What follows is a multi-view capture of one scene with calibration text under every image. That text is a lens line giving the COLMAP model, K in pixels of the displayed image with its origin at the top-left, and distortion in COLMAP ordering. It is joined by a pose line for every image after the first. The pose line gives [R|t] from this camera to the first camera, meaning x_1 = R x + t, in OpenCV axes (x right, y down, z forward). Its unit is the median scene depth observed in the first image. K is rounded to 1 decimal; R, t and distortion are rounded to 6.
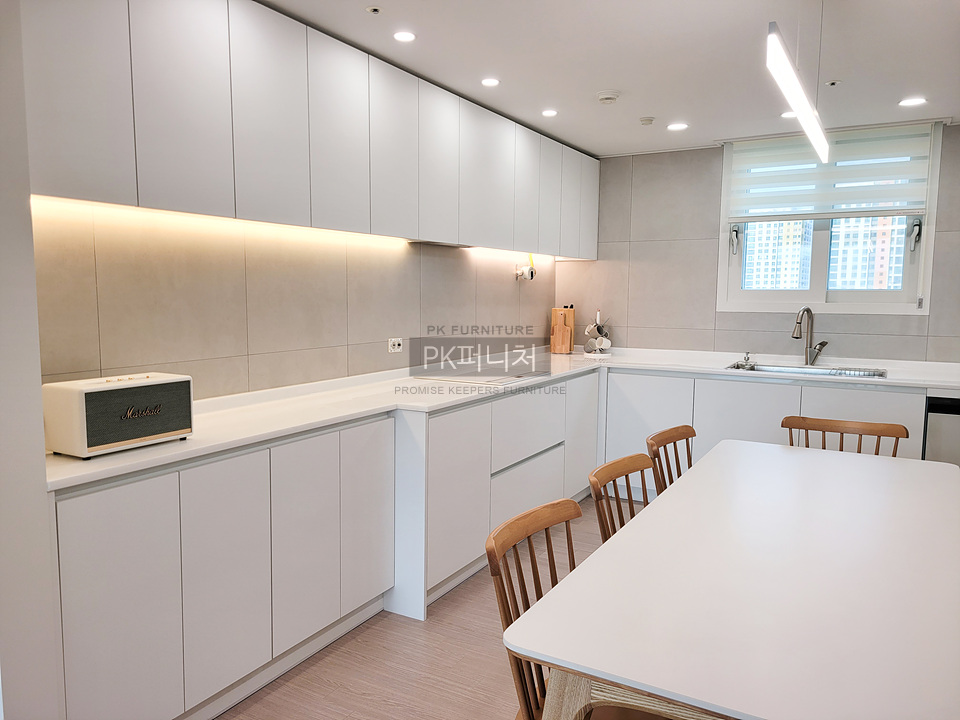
lens RADIAL K [[722.4, 0, 475.8], [0, 722.4, 363.0], [0, 0, 1]] dist [0.066199, -0.052234]
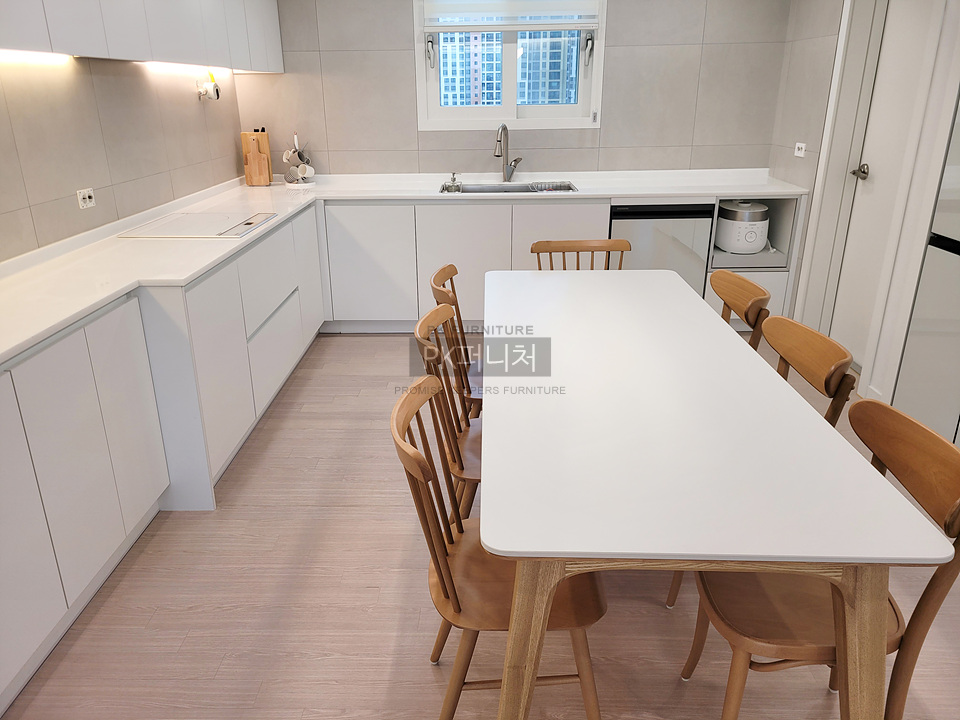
lens RADIAL K [[722.4, 0, 466.1], [0, 722.4, 362.9], [0, 0, 1]] dist [0.066199, -0.052234]
pose [[0.881862, -0.183344, 0.434402, -0.109675], [0.066540, 0.960475, 0.270297, -0.035774], [-0.466789, -0.209459, 0.859206, 0.072048]]
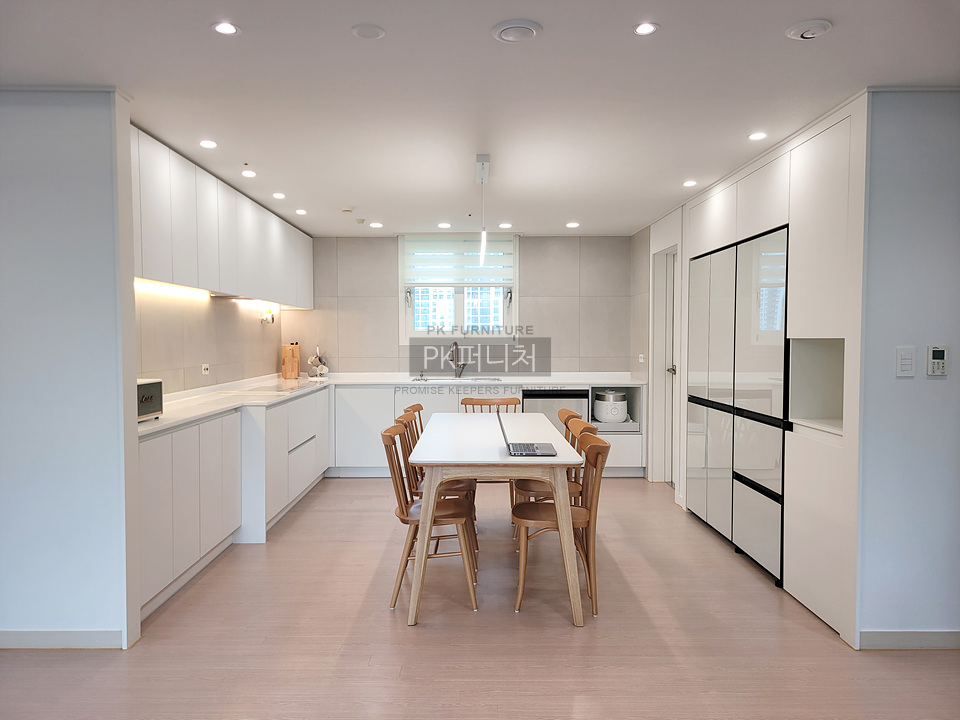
lens RADIAL K [[722.4, 0, 473.7], [0, 722.4, 359.7], [0, 0, 1]] dist [0.066199, -0.052234]
pose [[0.868346, -0.023719, 0.495391, -0.309572], [0.057940, 0.996868, -0.053830, 0.053860], [-0.492562, 0.075446, 0.867001, -0.405480]]
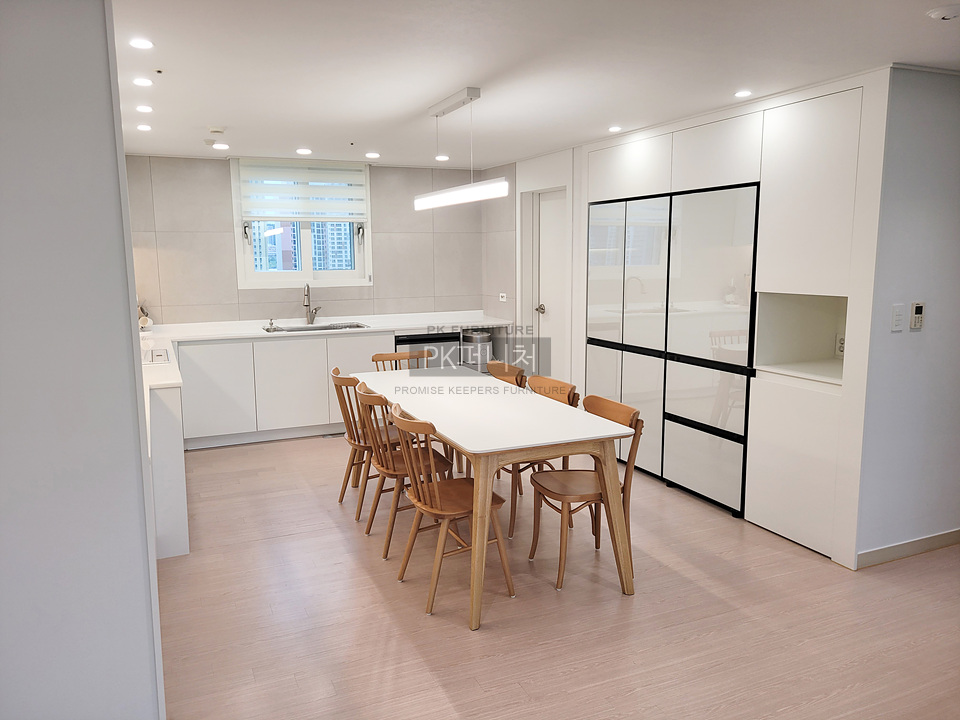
lens RADIAL K [[722.4, 0, 471.1], [0, 722.4, 348.5], [0, 0, 1]] dist [0.066199, -0.052234]
pose [[0.598051, -0.118770, 0.792608, -0.513706], [0.095251, 0.992482, 0.076850, -0.031022], [-0.795777, 0.029536, 0.604869, -0.105824]]
